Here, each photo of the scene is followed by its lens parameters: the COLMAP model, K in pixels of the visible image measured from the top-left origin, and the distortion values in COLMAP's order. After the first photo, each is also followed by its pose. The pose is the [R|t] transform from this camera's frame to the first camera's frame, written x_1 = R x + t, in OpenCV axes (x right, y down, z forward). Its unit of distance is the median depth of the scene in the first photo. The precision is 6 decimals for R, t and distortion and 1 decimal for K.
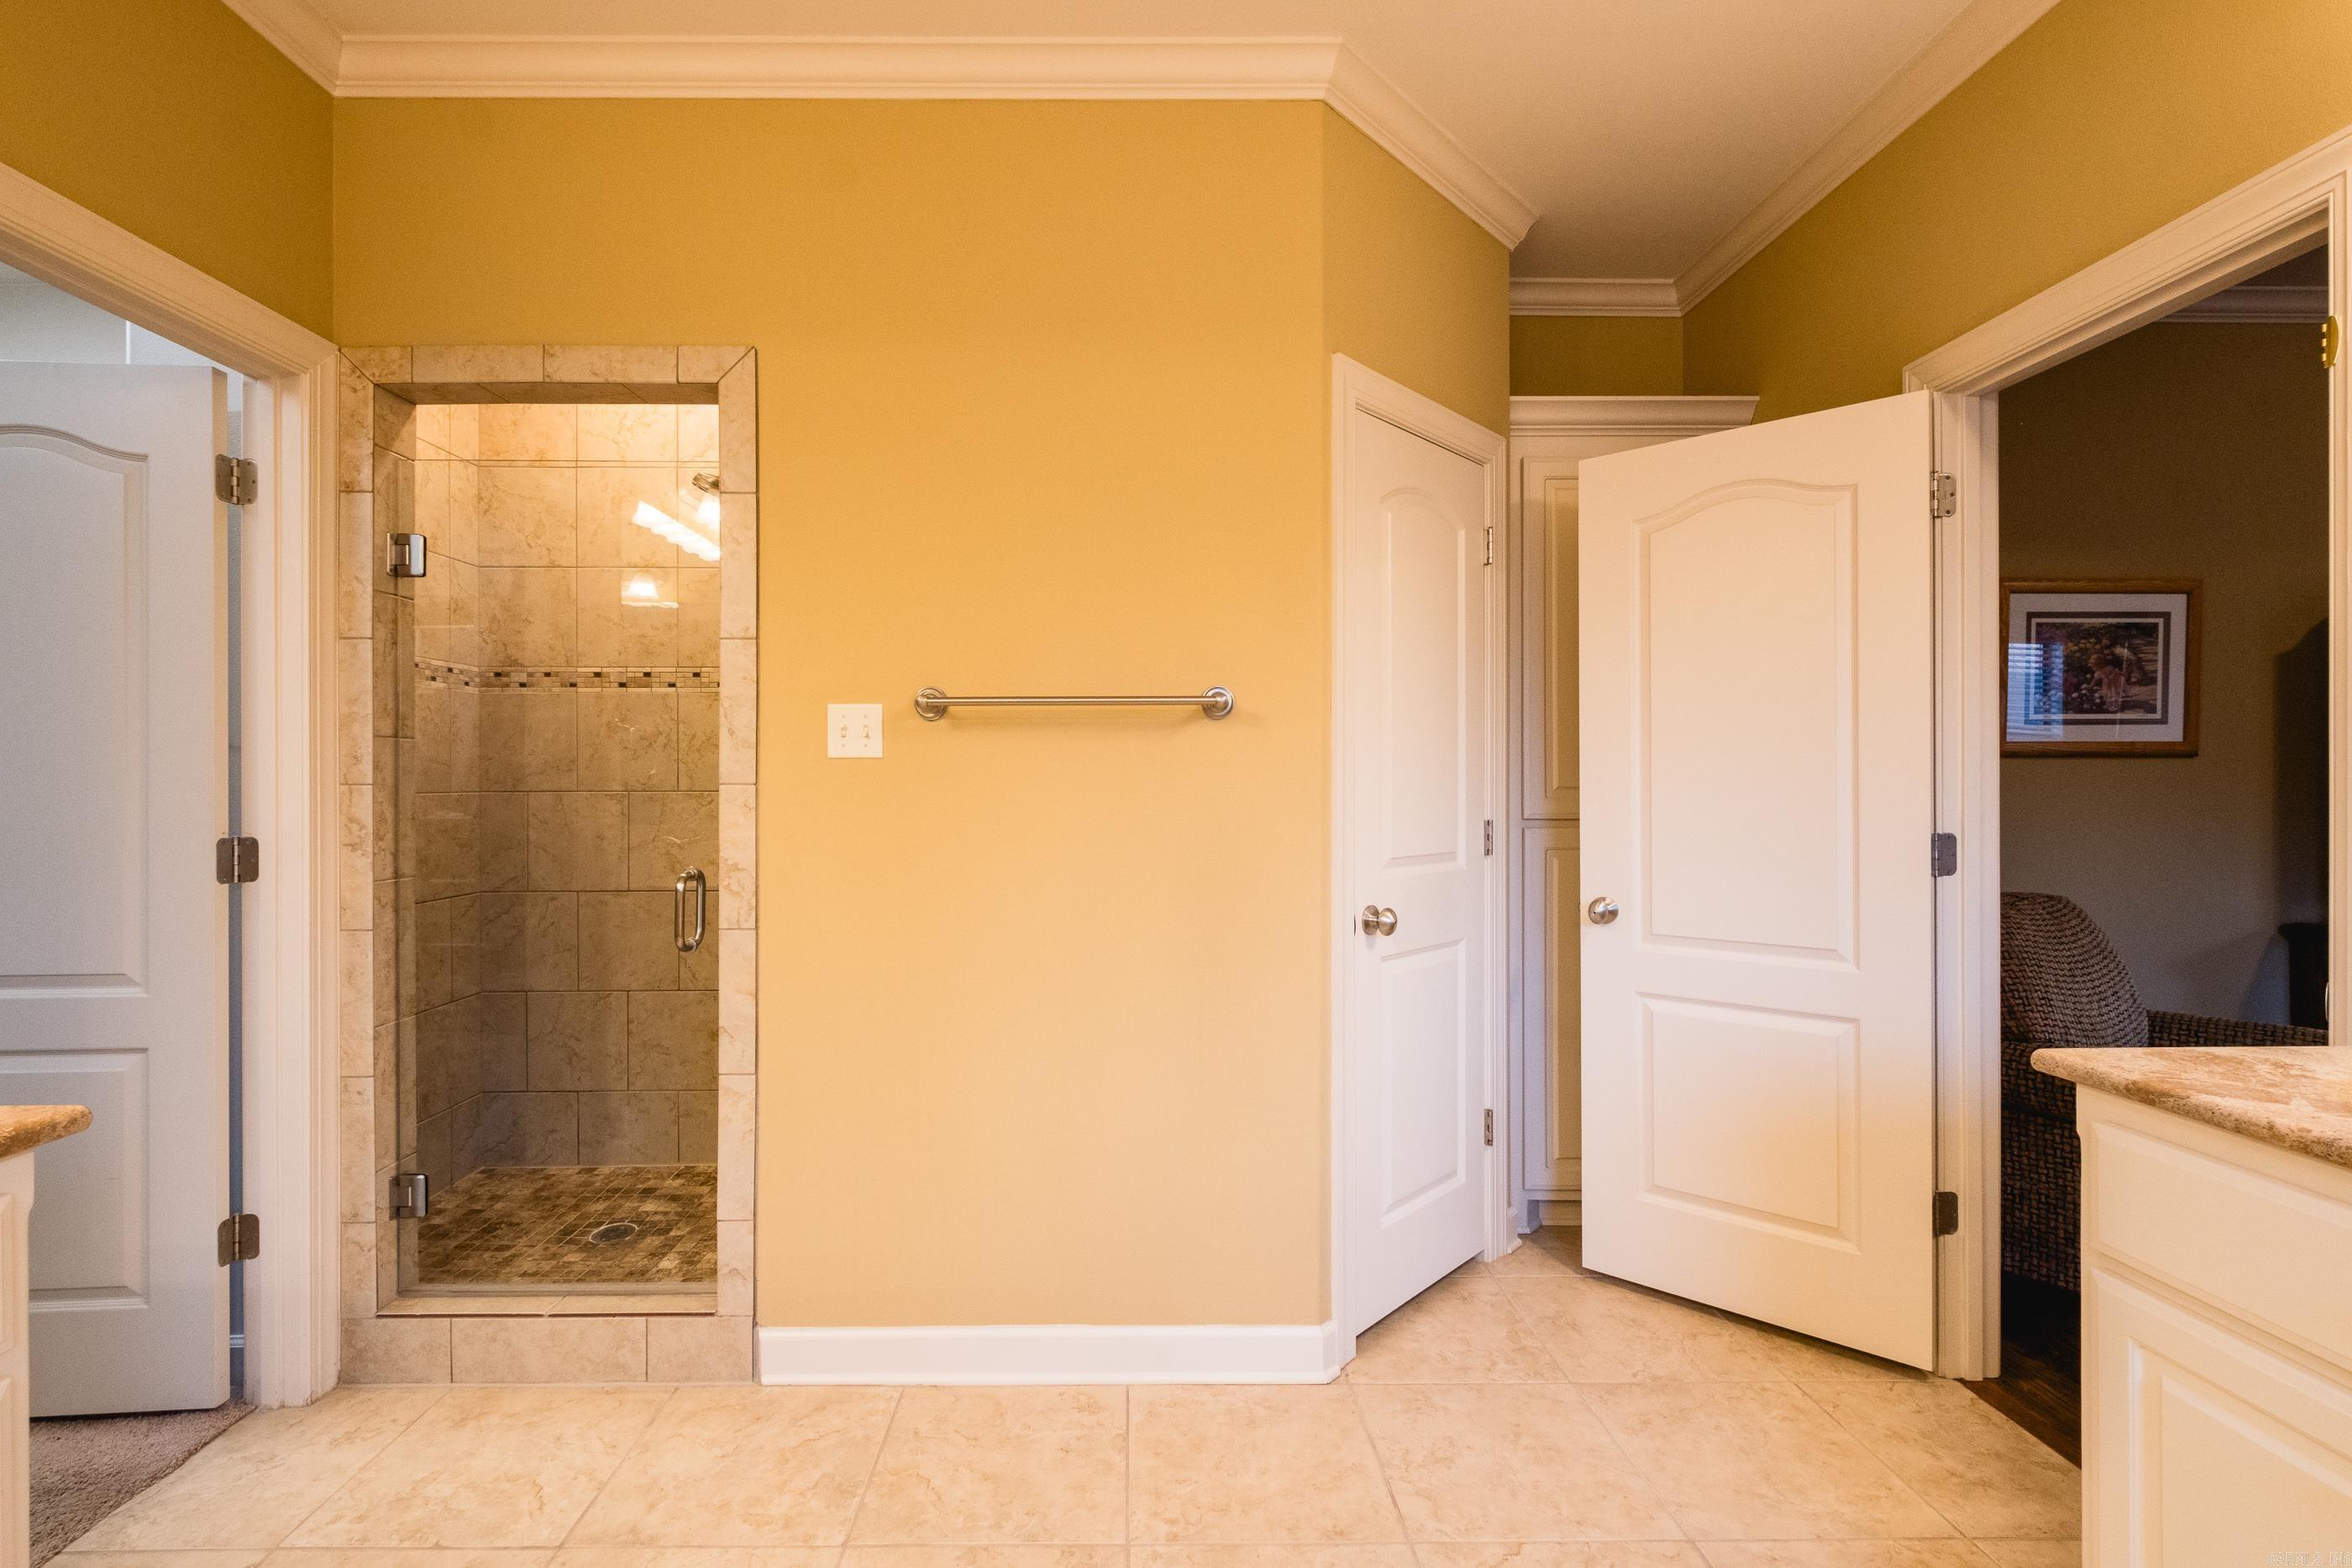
lens RADIAL K [[1030.9, 0, 1169.1], [0, 1030.9, 787.3], [0, 0, 1]] dist [0.004943, -0.002862]
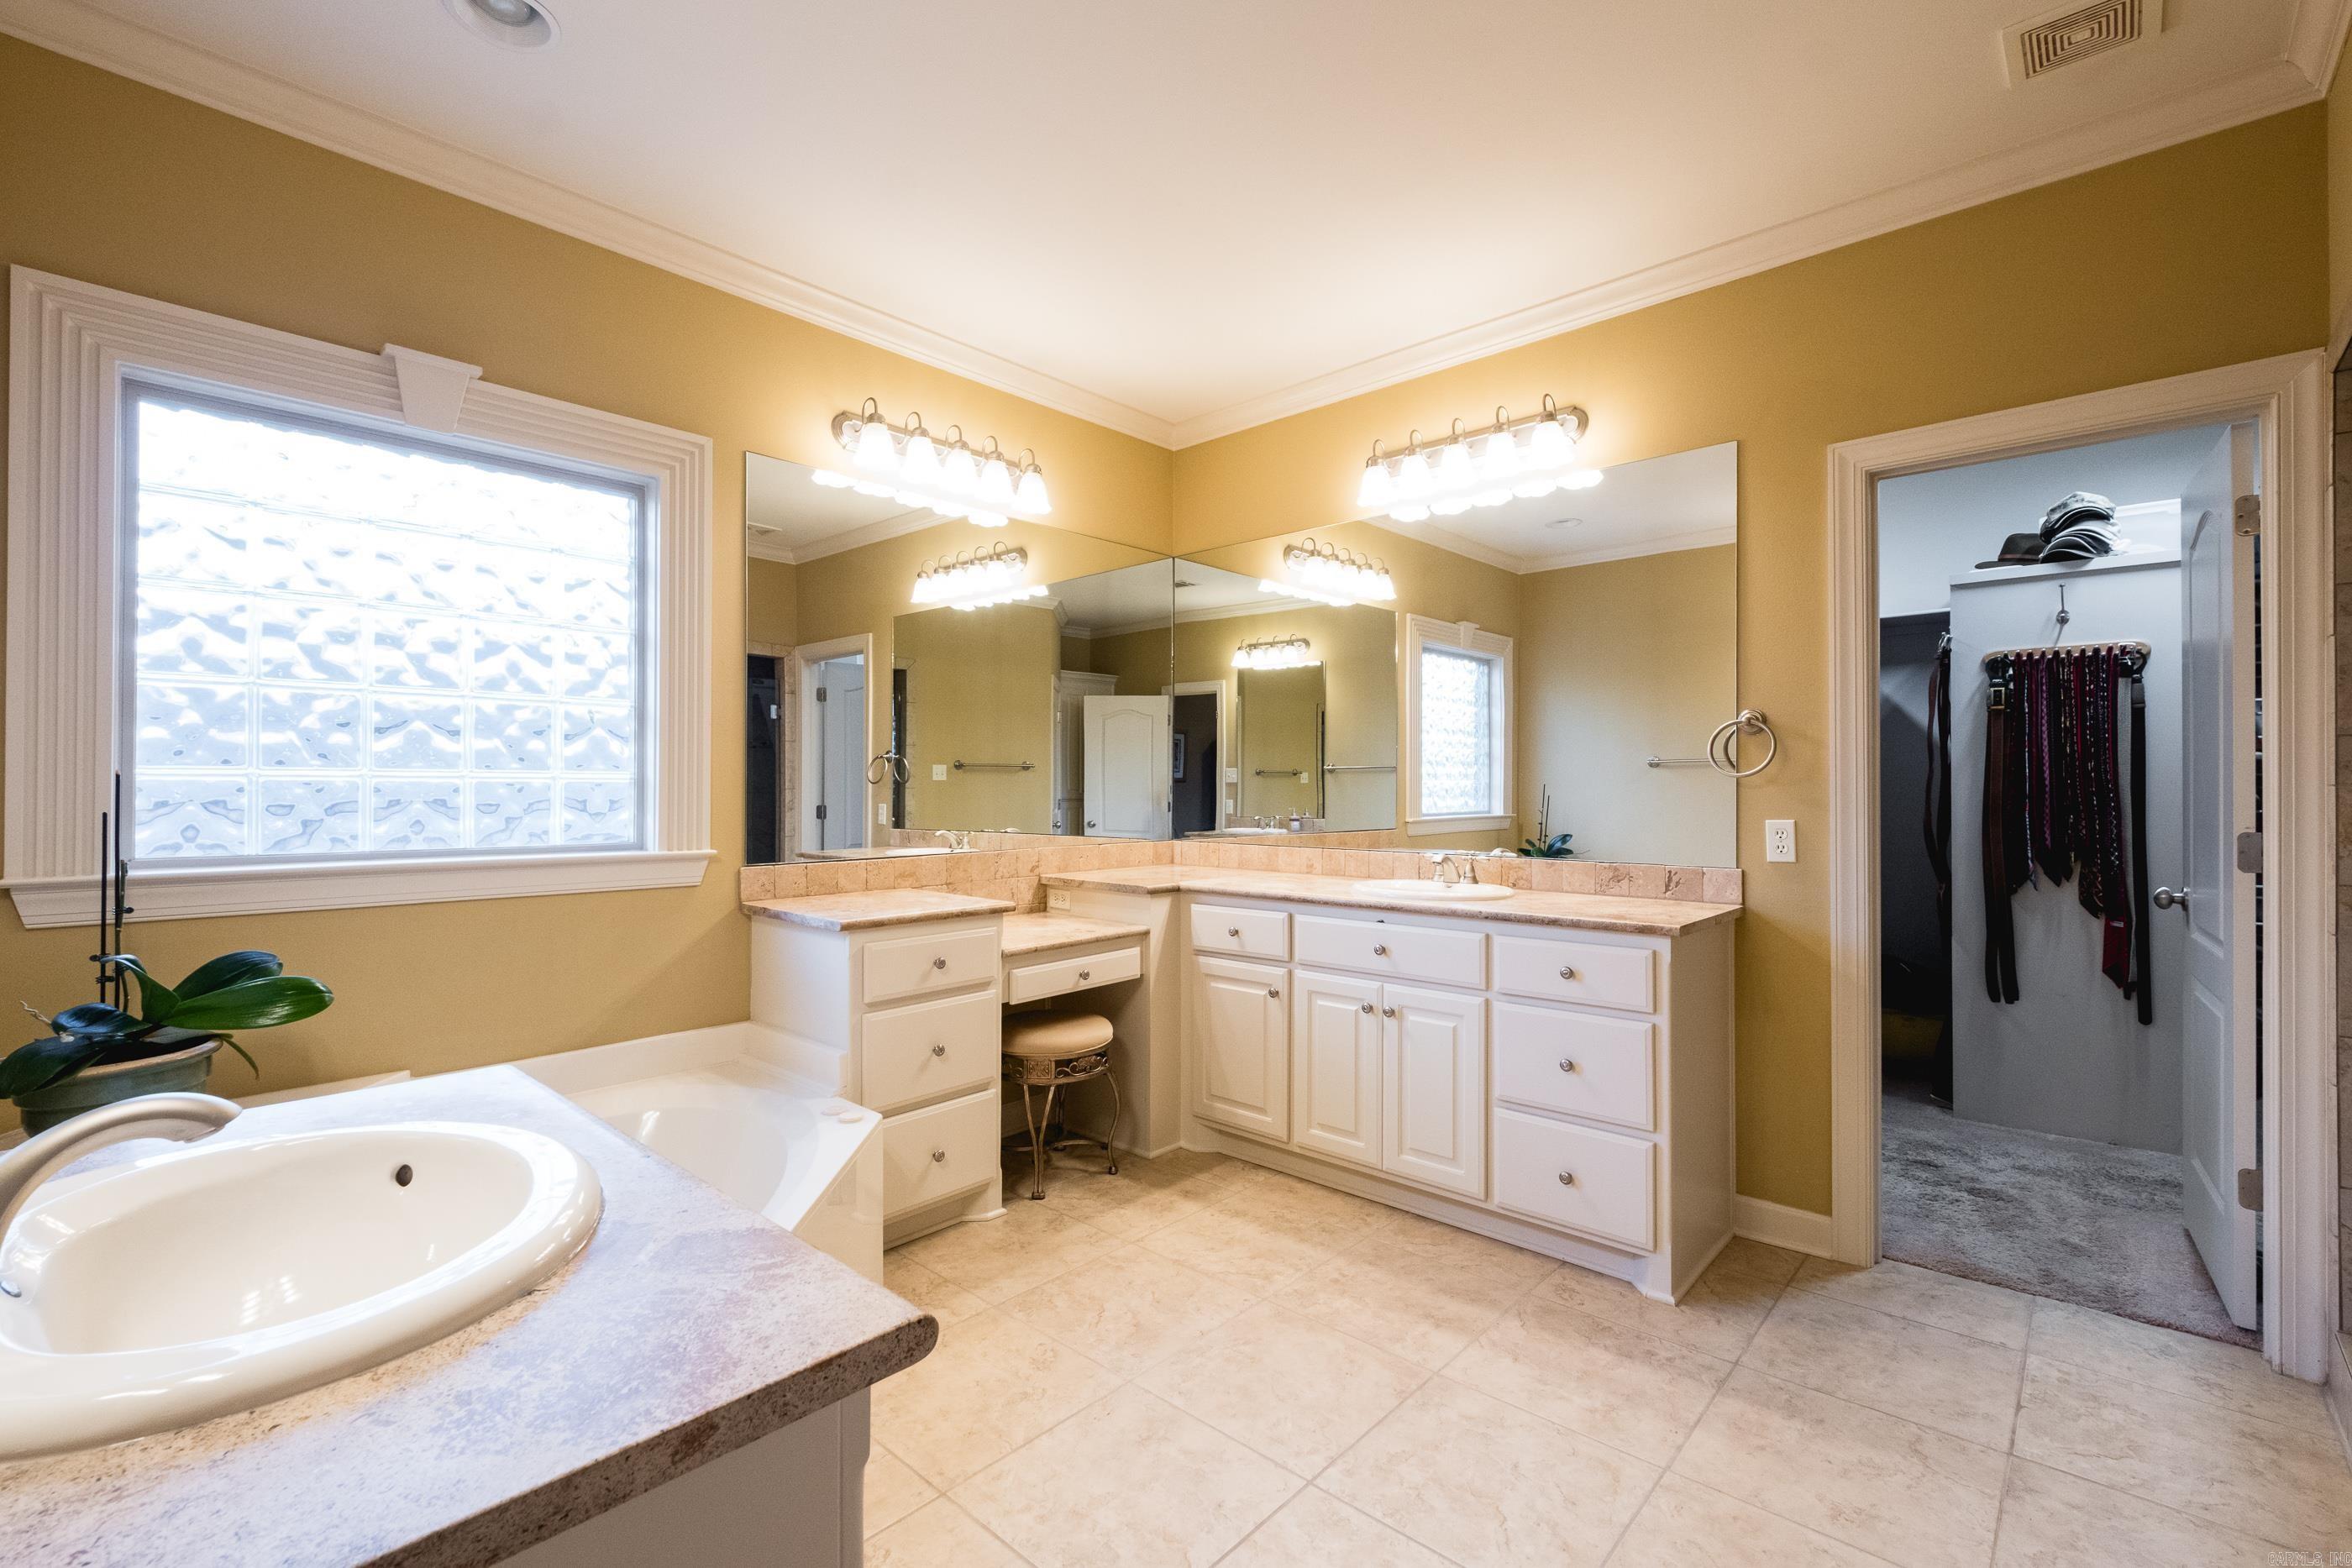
lens RADIAL K [[1030.9, 0, 1176.1], [0, 1030.9, 779.8], [0, 0, 1]] dist [0.004943, -0.002862]
pose [[0.692604, 0.002884, 0.721312, -2.201484], [-0.000115, 0.999992, -0.003888, -0.018971], [-0.721318, 0.002610, 0.692599, -1.894421]]
